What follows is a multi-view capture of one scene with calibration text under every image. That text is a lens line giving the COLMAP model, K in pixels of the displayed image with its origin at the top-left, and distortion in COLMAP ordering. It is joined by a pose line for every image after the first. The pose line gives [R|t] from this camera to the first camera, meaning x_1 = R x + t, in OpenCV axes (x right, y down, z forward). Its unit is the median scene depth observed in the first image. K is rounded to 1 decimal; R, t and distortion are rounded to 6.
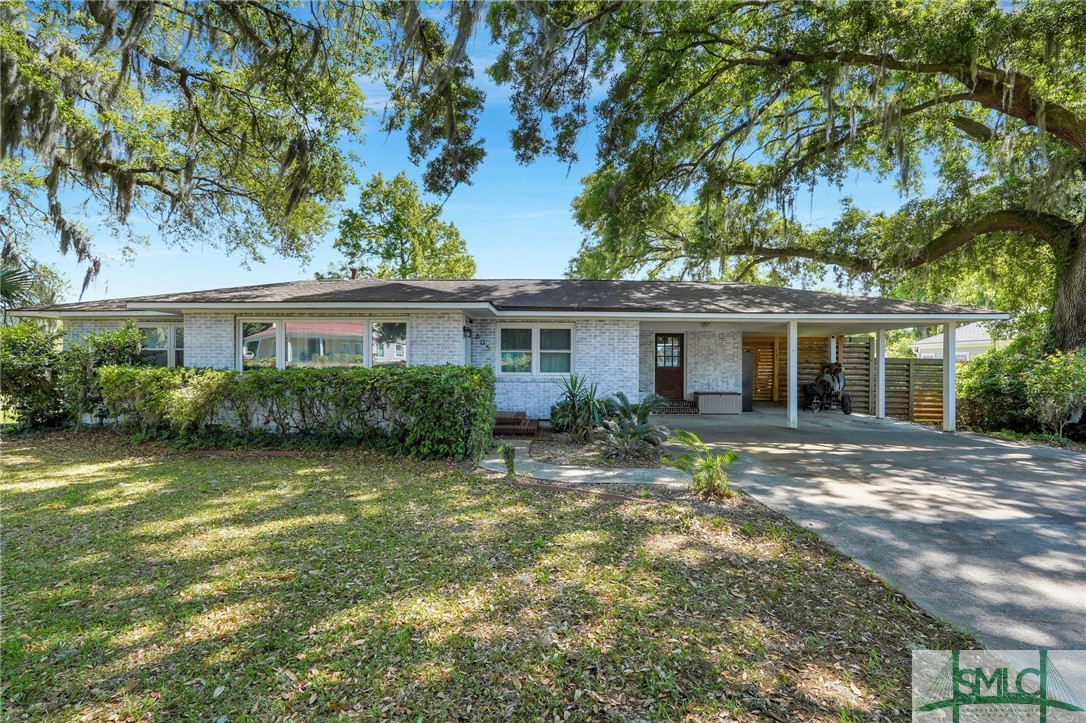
lens RADIAL K [[479.3, 0, 542.1], [0, 479.3, 361.7], [0, 0, 1]] dist [-0.000363, 0.000824]
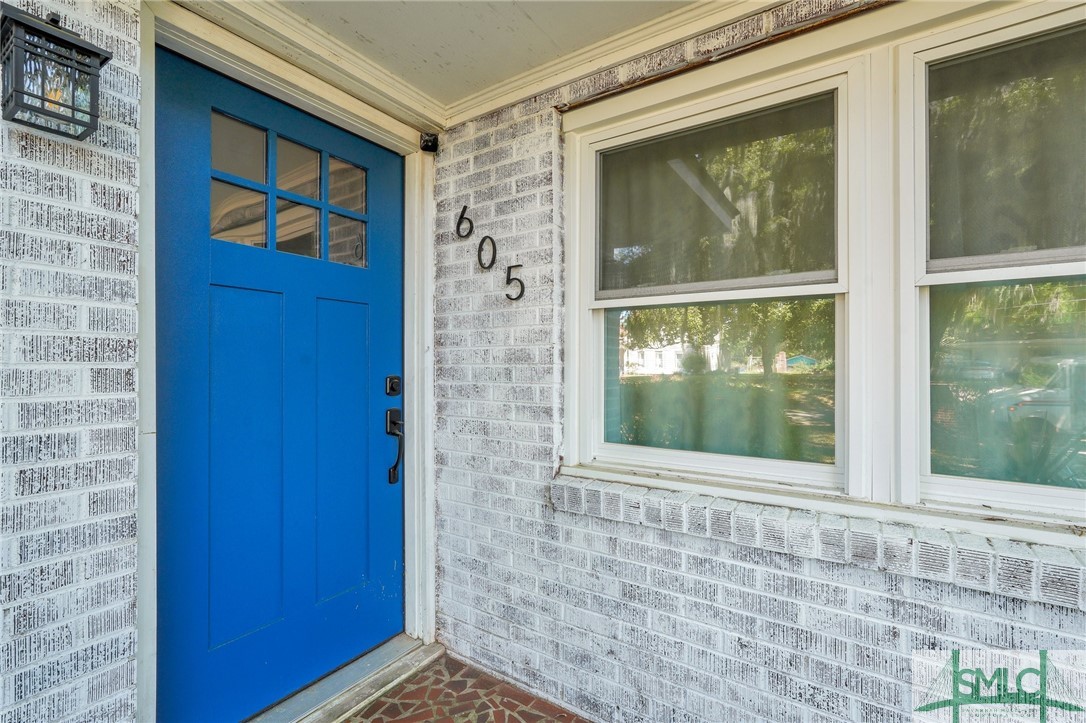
lens RADIAL K [[479.3, 0, 541.3], [0, 479.3, 364.7], [0, 0, 1]] dist [-0.000363, 0.000824]
pose [[0.830033, -0.006226, -0.557679, -0.016685], [0.003282, 0.999975, -0.006279, -0.000575], [0.557705, 0.003382, 0.830033, 0.863738]]
